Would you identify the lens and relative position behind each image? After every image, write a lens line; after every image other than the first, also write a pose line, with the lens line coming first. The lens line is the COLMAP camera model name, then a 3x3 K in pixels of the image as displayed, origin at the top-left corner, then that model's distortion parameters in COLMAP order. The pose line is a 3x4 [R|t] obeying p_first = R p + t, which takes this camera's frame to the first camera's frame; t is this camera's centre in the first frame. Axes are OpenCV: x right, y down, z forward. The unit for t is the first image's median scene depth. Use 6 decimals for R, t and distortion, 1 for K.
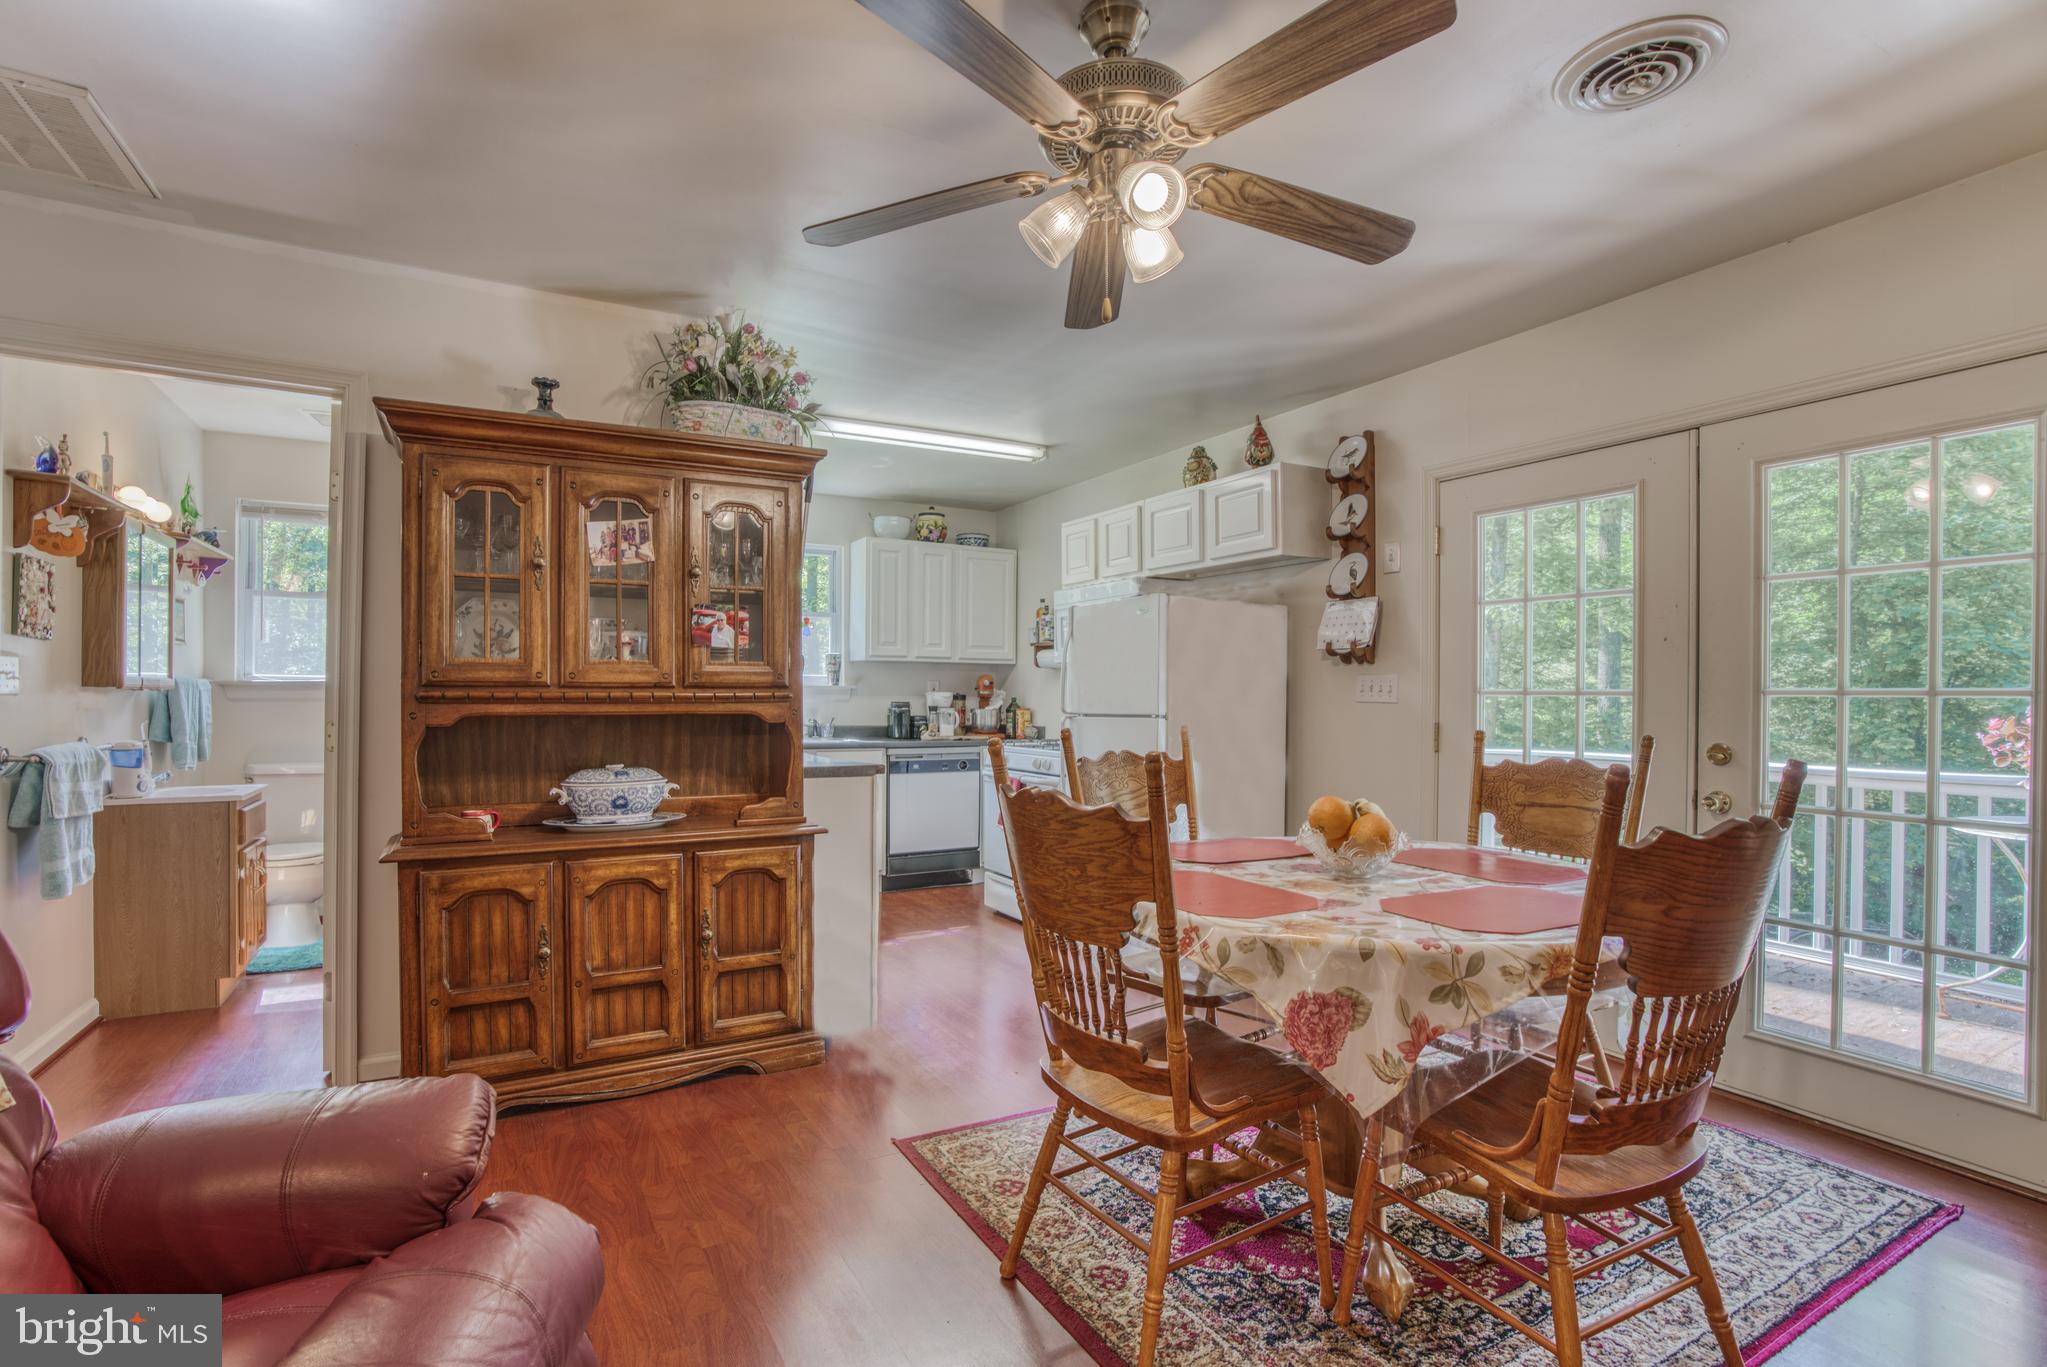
lens RADIAL K [[943.3, 0, 1009.2], [0, 943.3, 701.0], [0, 0, 1]] dist [-0.063120, 0.022554]
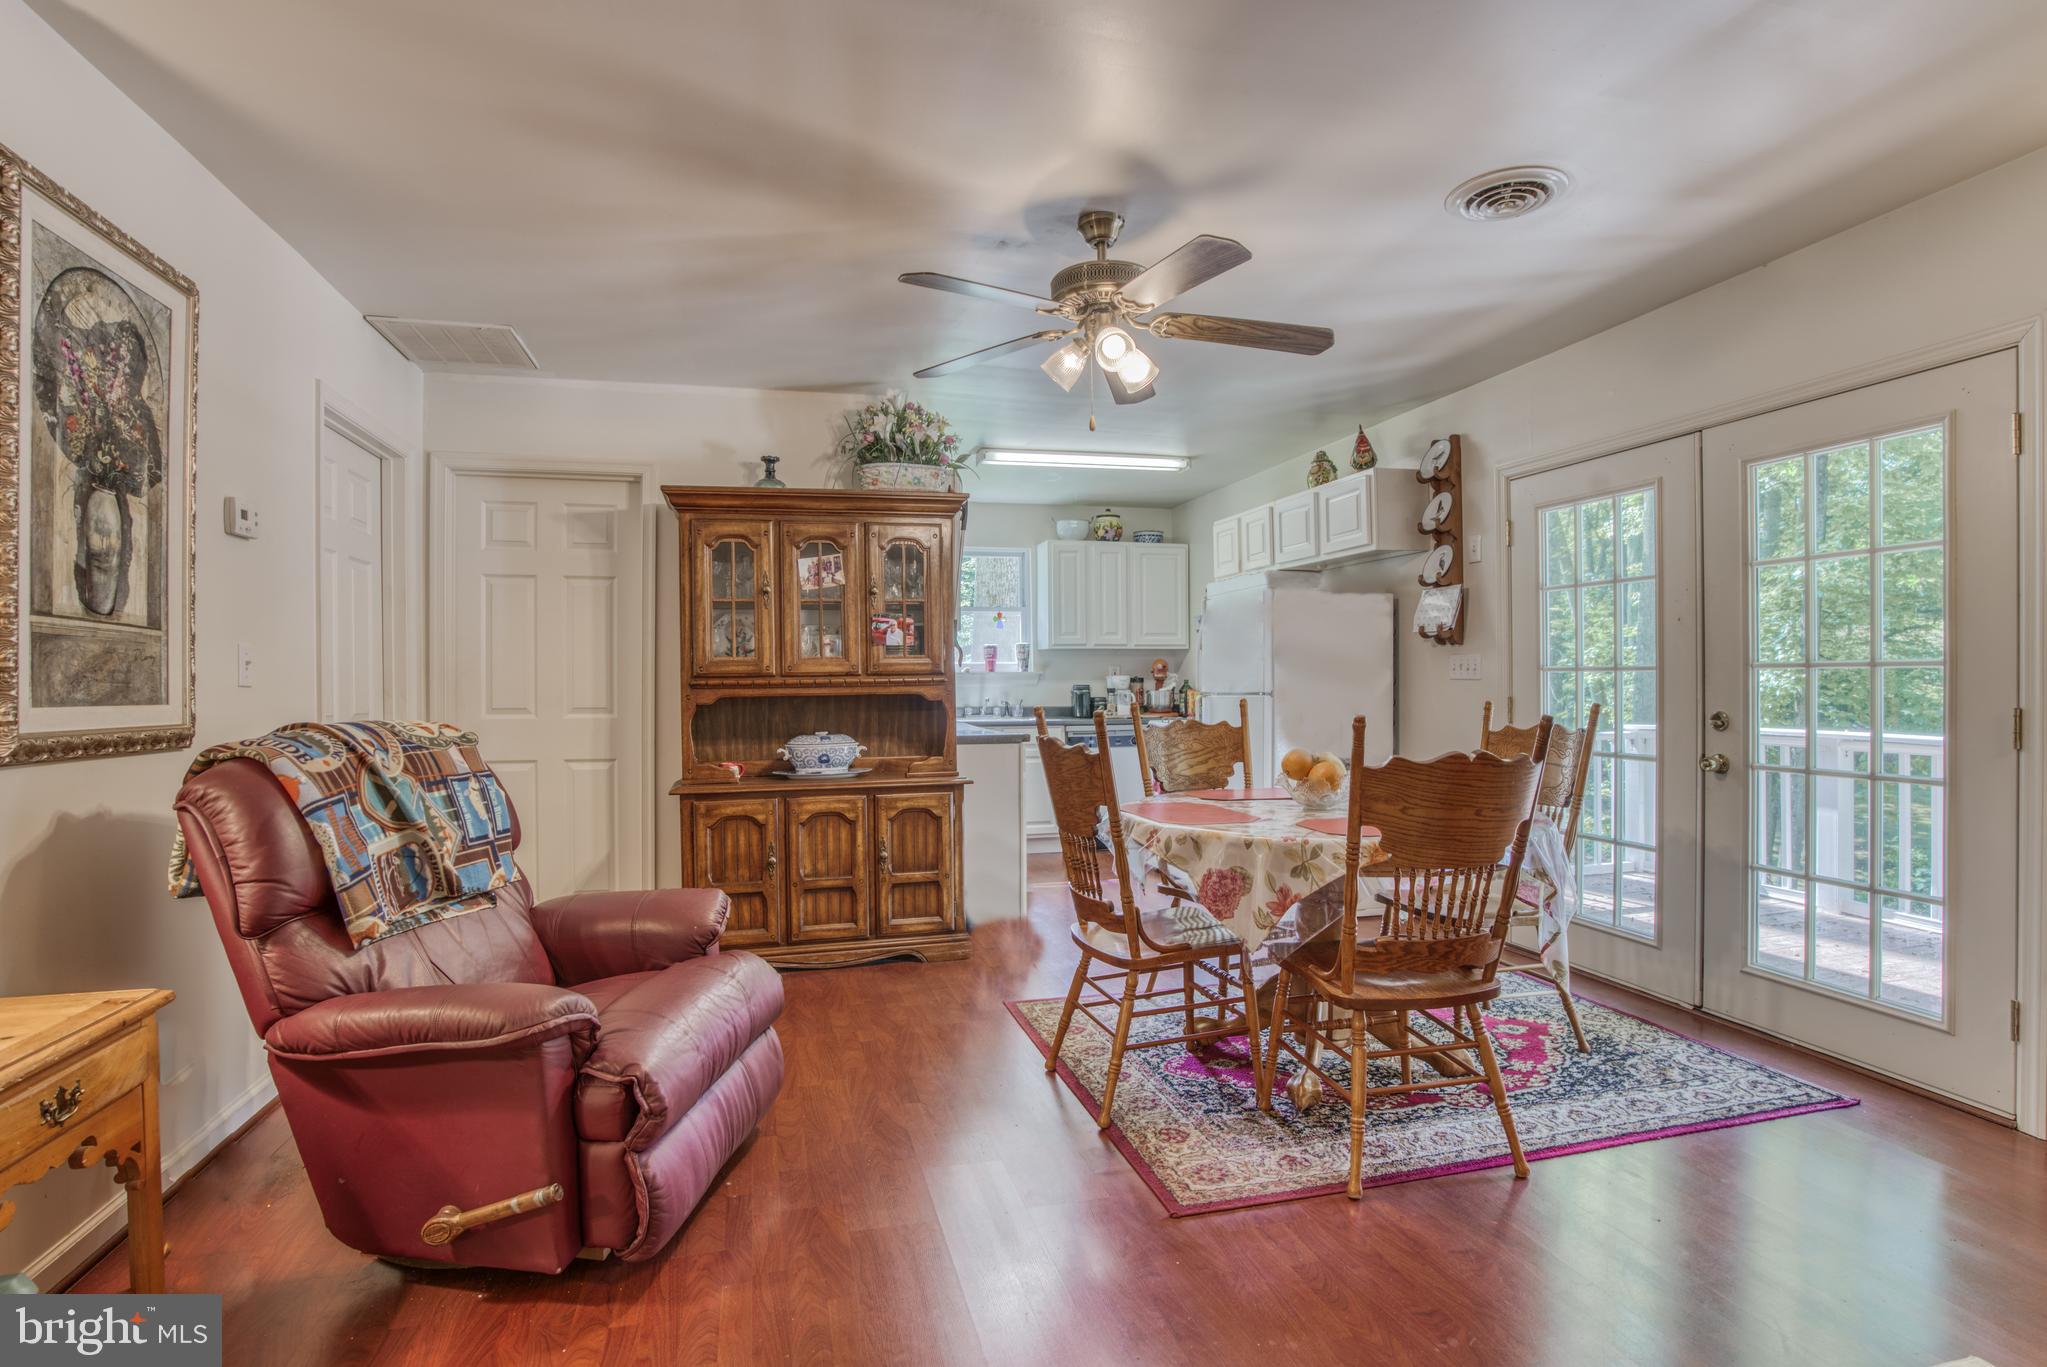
lens RADIAL K [[1002.1, 0, 1017.9], [0, 1002.1, 687.4], [0, 0, 1]] dist [-0.049140, 0.002539]
pose [[0.967982, -0.011751, -0.250743, 0.173331], [0.012116, 0.999927, -0.000091, 0.004532], [0.250726, -0.002950, 0.968054, -0.270387]]
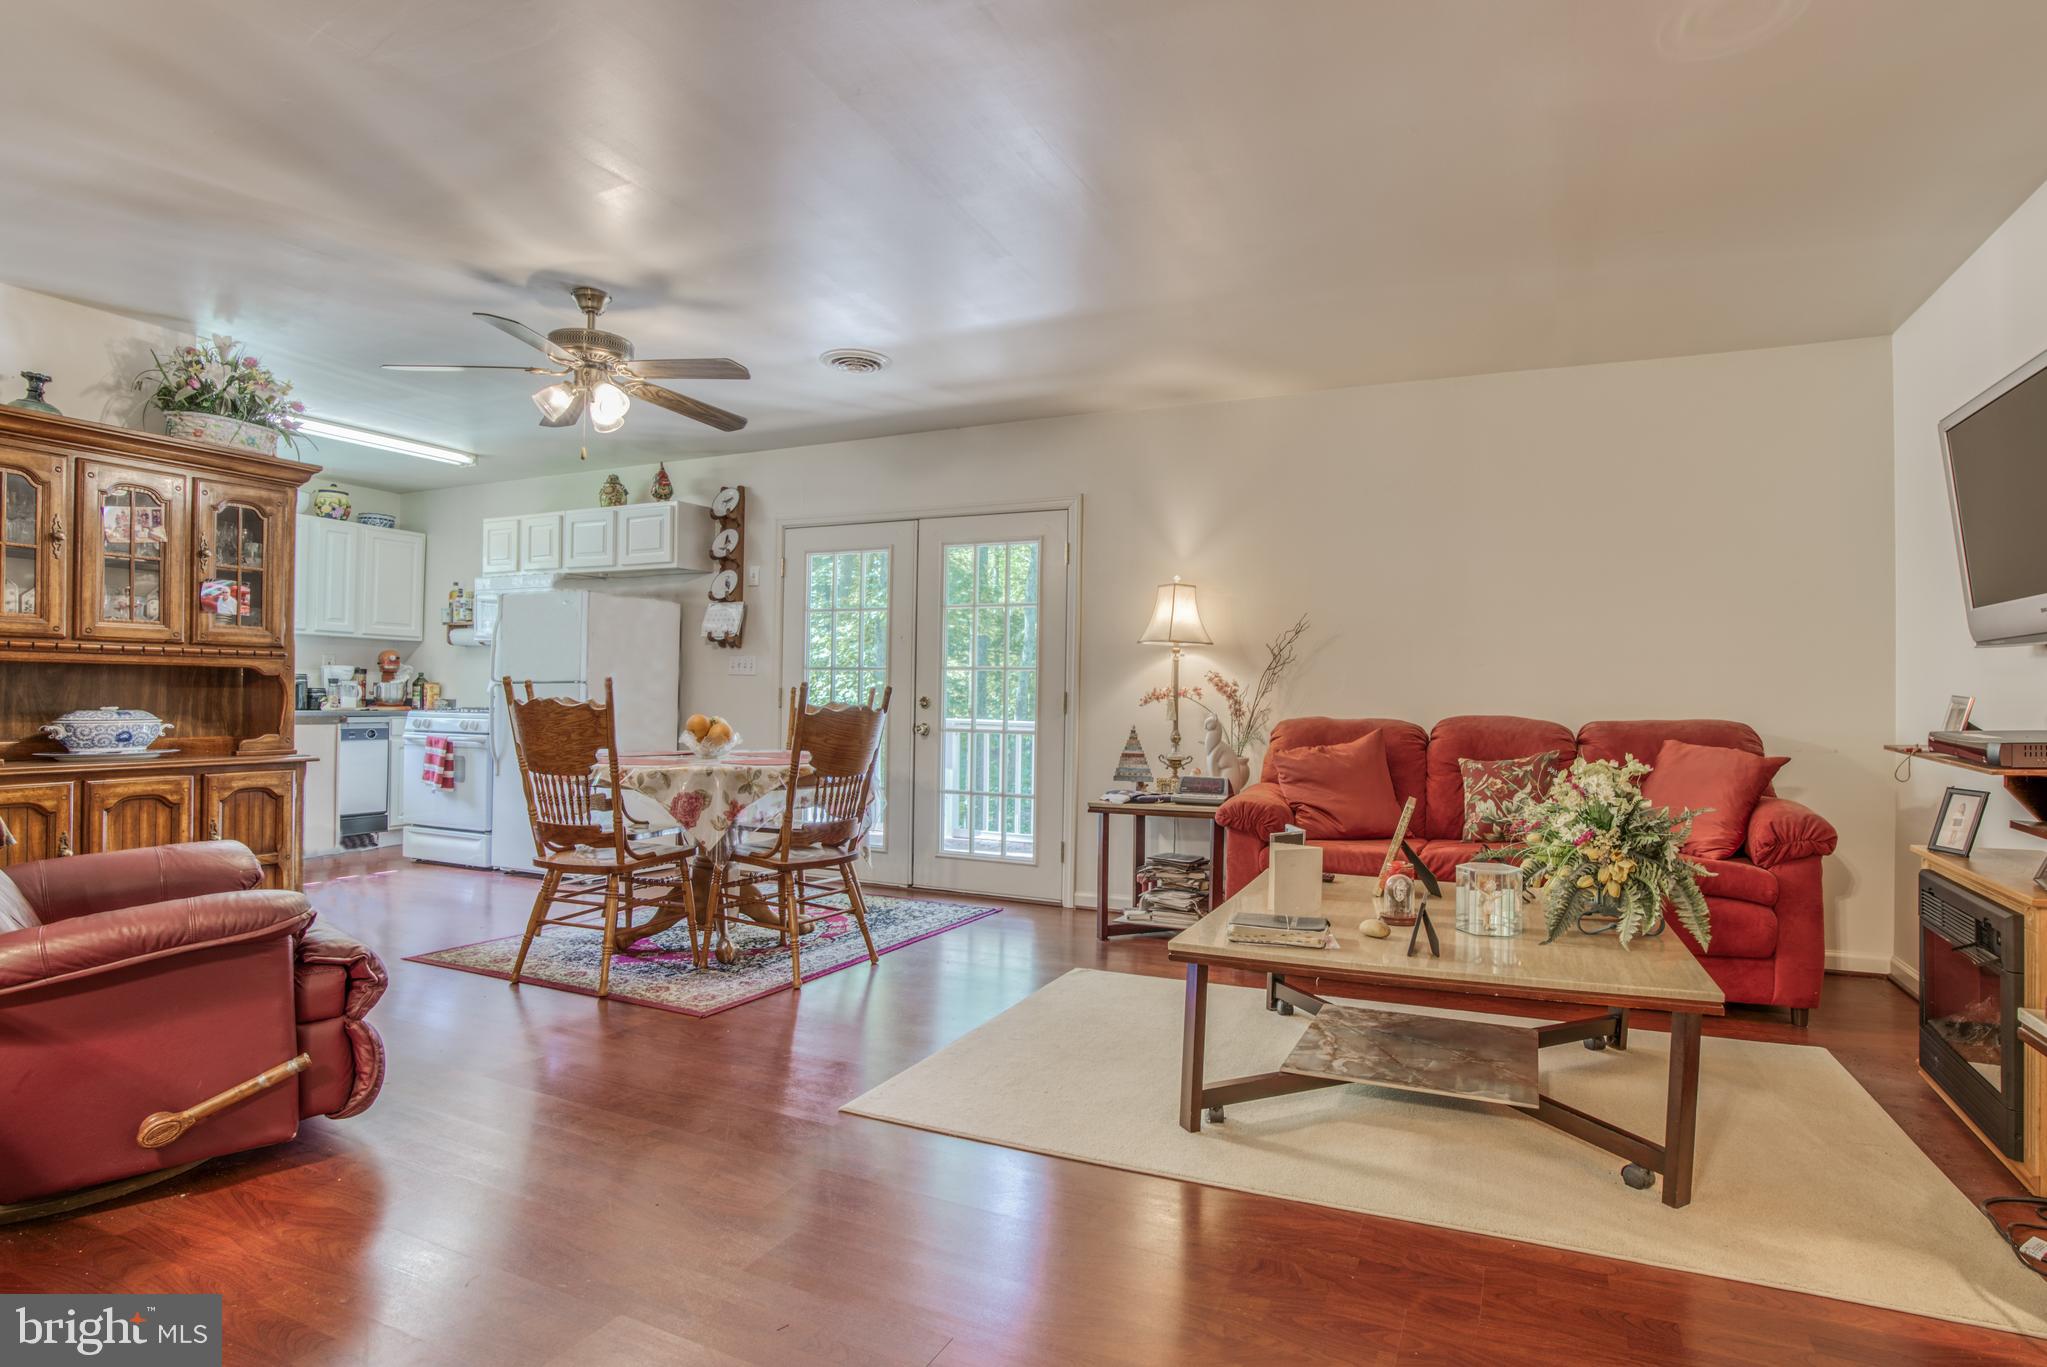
lens RADIAL K [[1041.0, 0, 1073.1], [0, 1041.0, 690.1], [0, 0, 1]] dist [-0.055345, 0.011948]
pose [[0.799763, 0.012814, 0.600179, -0.156949], [-0.006763, 0.999901, -0.012337, 0.041113], [-0.600278, 0.005807, 0.799771, -0.581719]]
